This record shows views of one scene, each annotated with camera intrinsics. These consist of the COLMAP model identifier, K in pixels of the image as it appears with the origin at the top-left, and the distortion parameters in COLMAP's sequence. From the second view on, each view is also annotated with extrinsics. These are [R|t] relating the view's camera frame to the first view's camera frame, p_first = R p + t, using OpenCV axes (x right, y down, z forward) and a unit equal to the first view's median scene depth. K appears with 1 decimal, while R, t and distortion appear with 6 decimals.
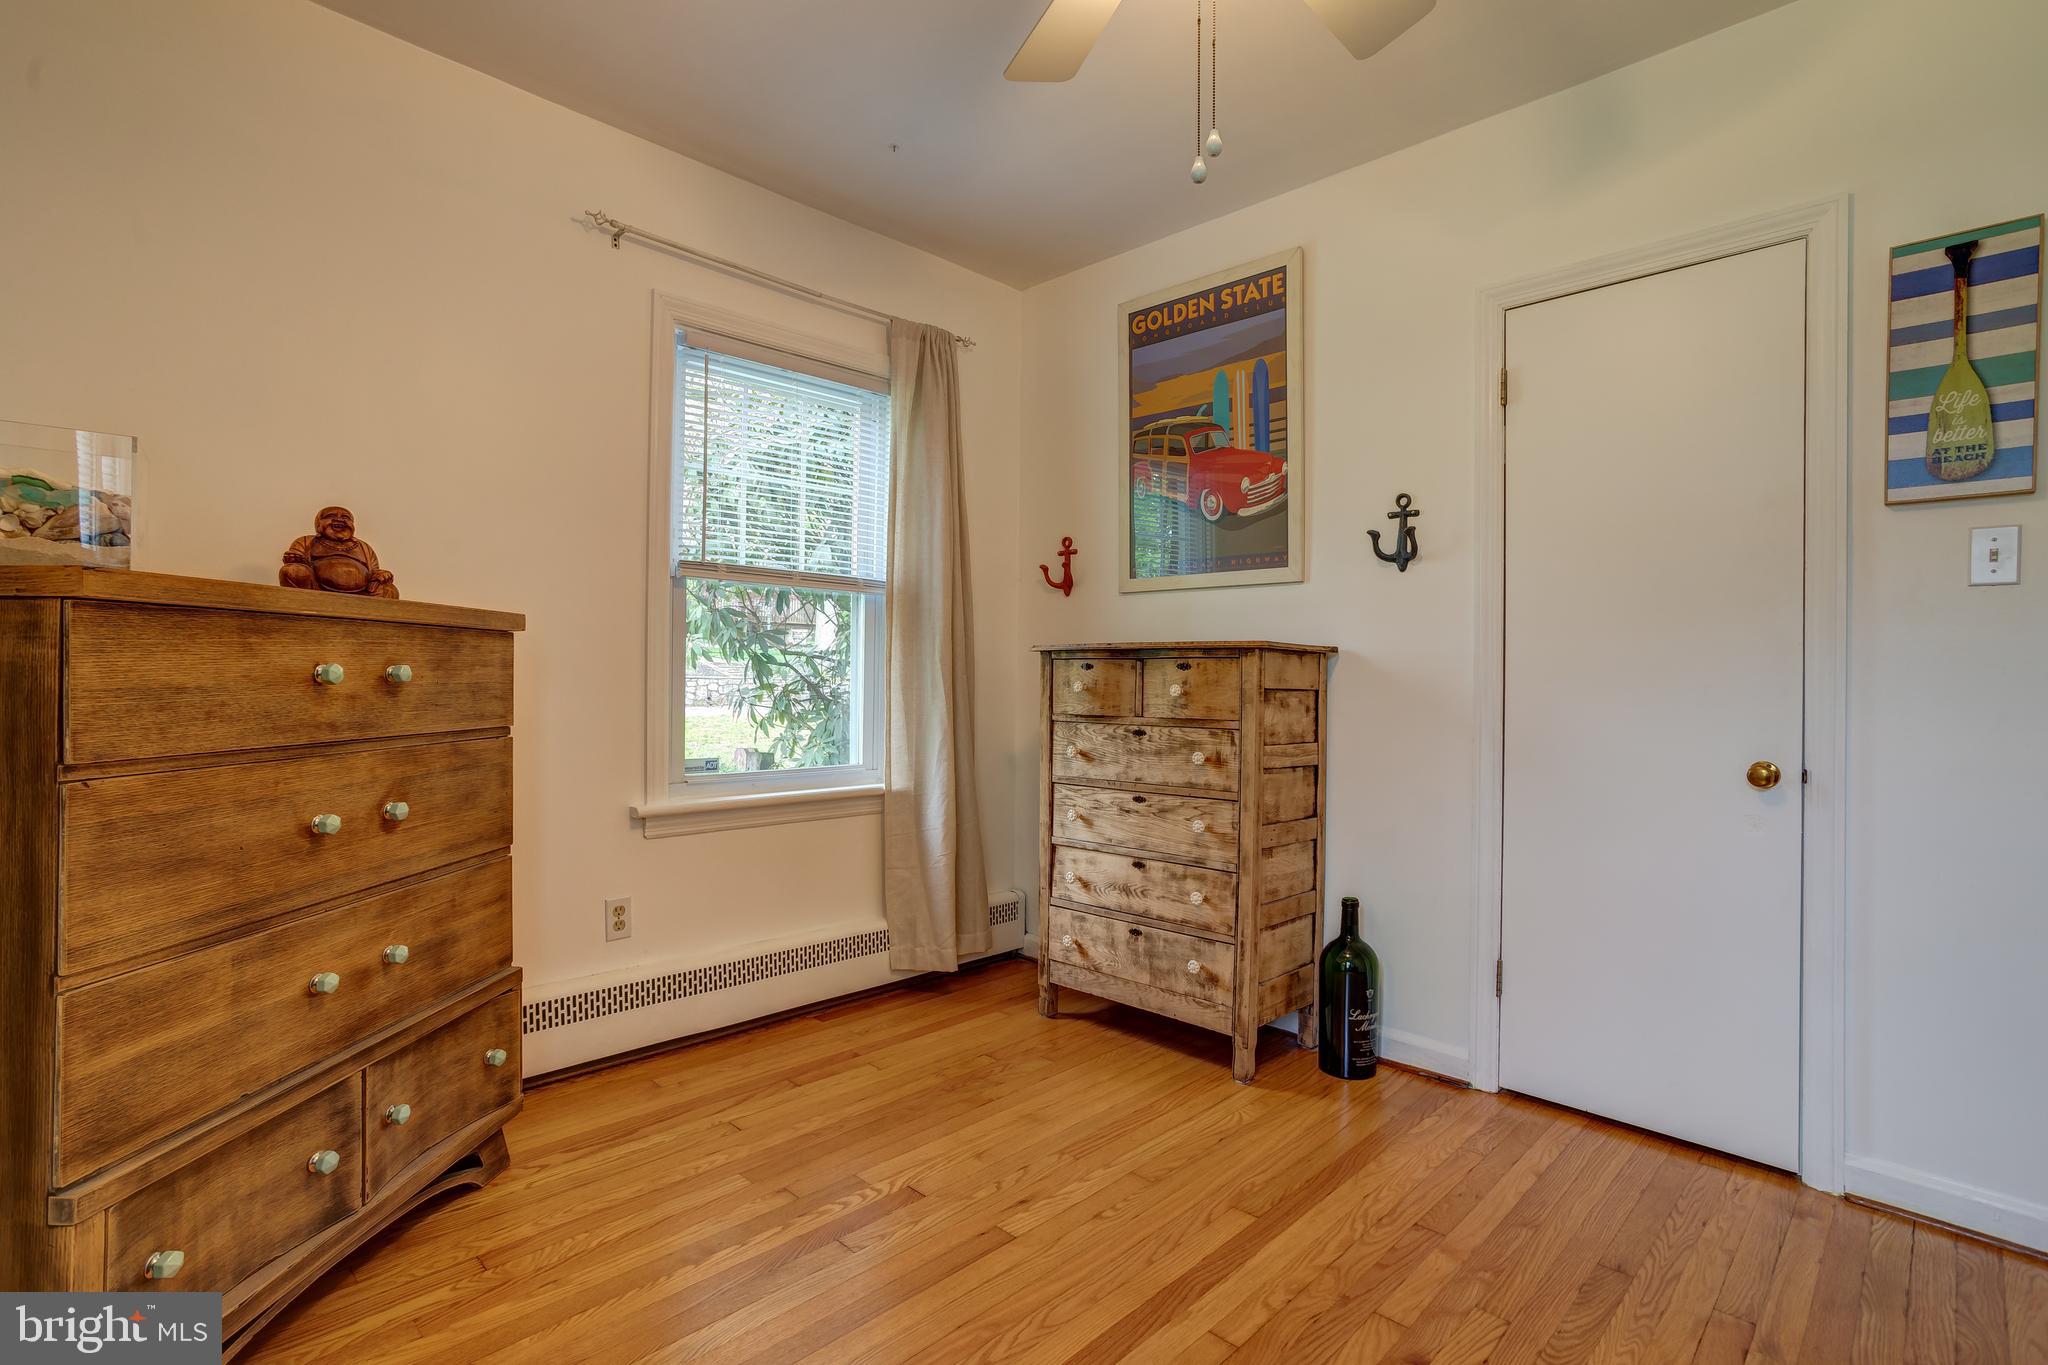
lens RADIAL K [[985.0, 0, 1011.4], [0, 985.0, 677.3], [0, 0, 1]] dist [-0.056061, 0.035180]
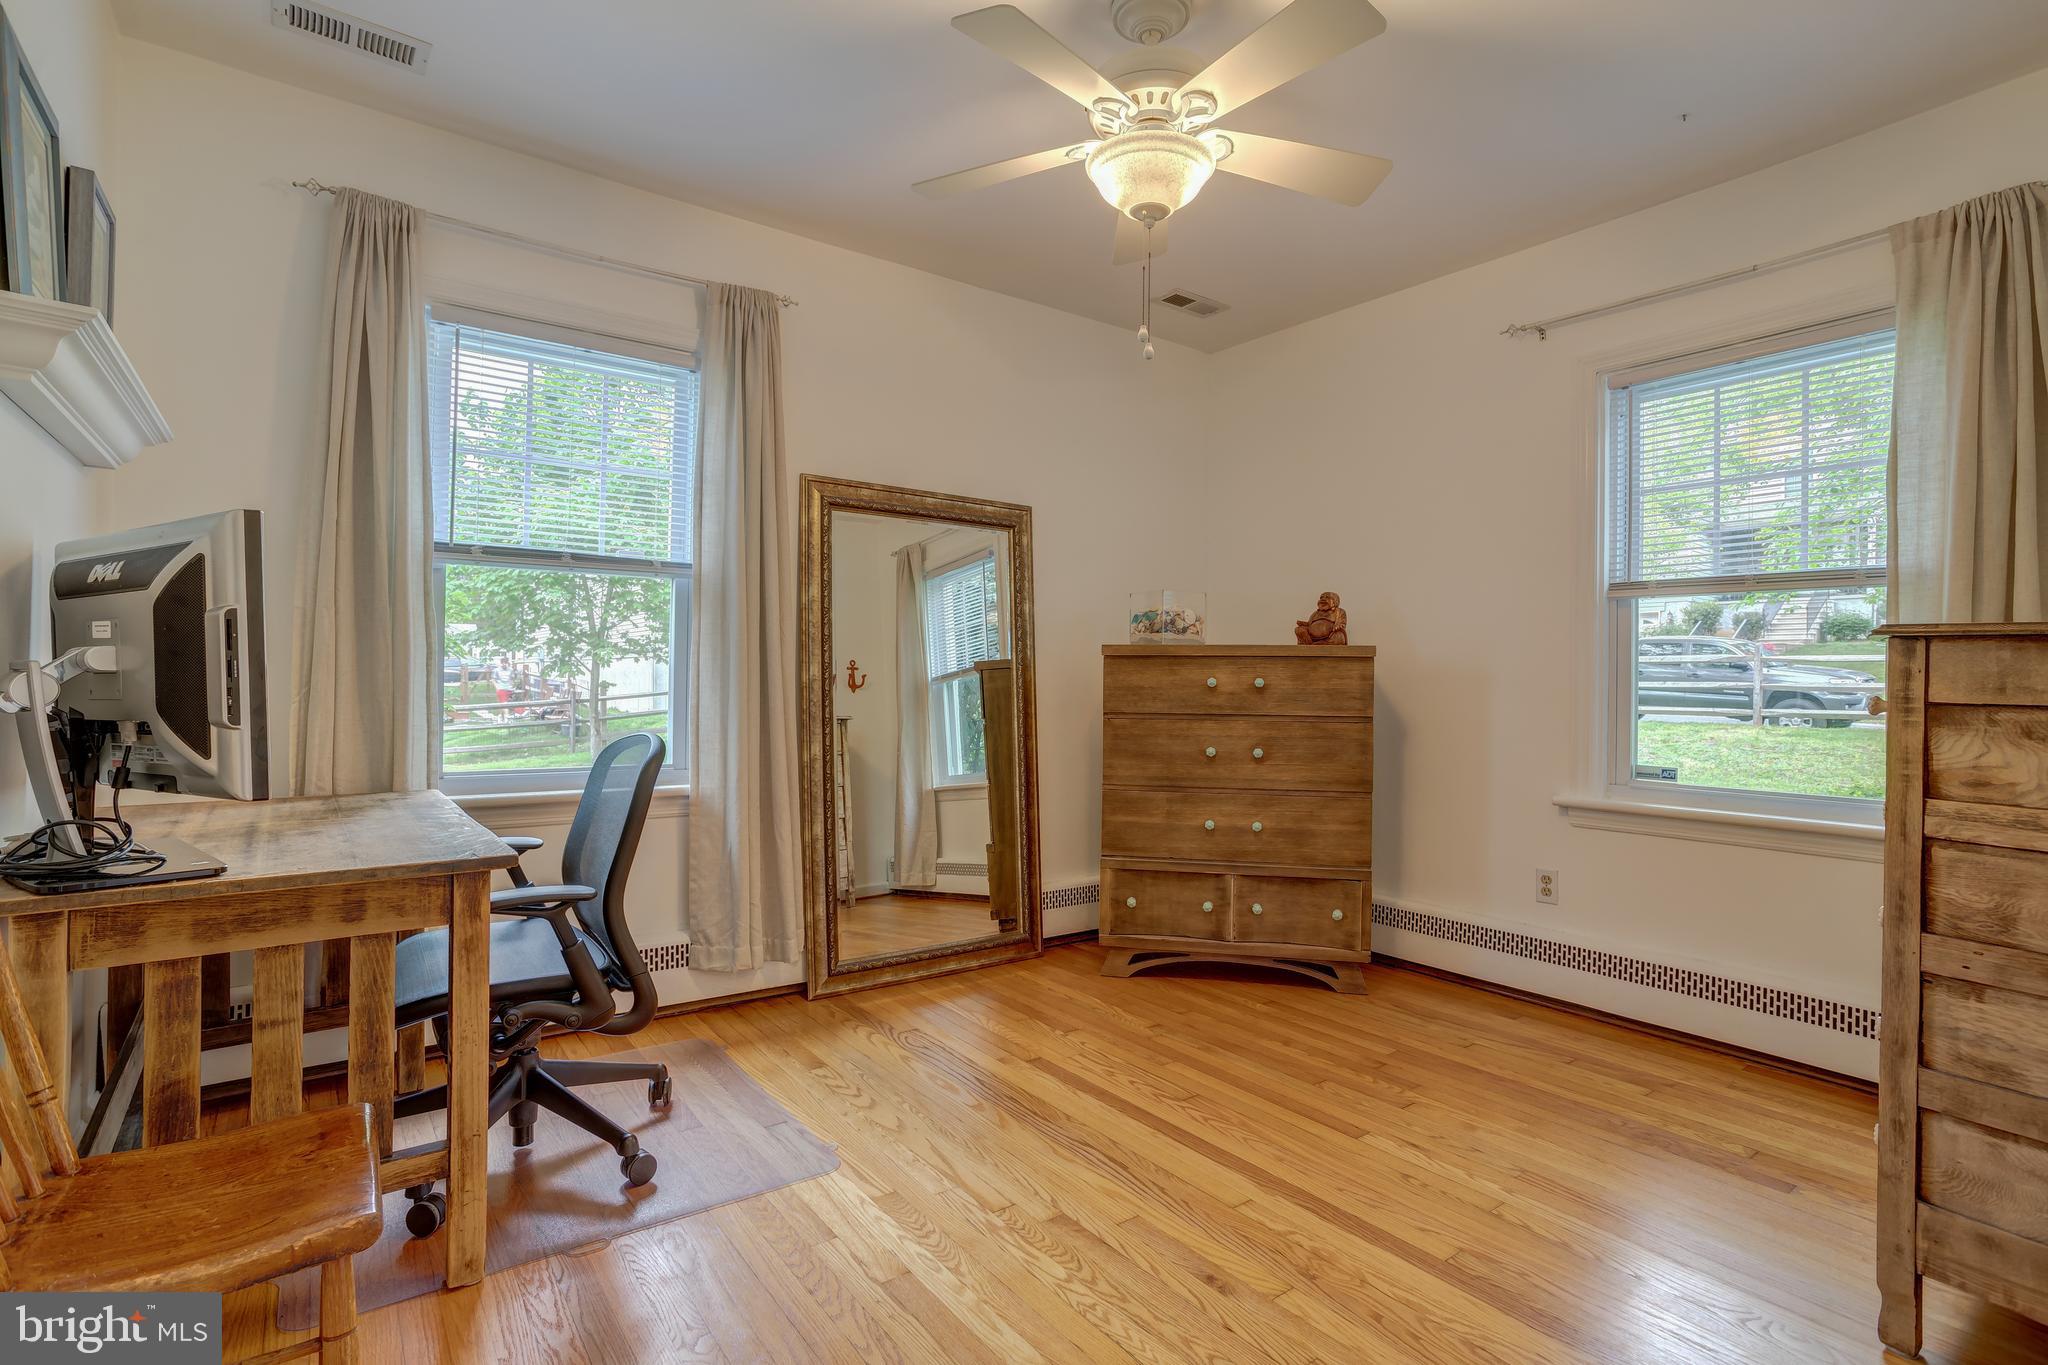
lens RADIAL K [[985.0, 0, 1011.4], [0, 985.0, 677.3], [0, 0, 1]] dist [-0.056061, 0.035180]
pose [[-0.161133, -0.014698, -0.986823, 1.311326], [-0.013637, 0.999827, -0.012665, 0.016290], [0.986839, 0.011416, -0.161305, 0.772186]]
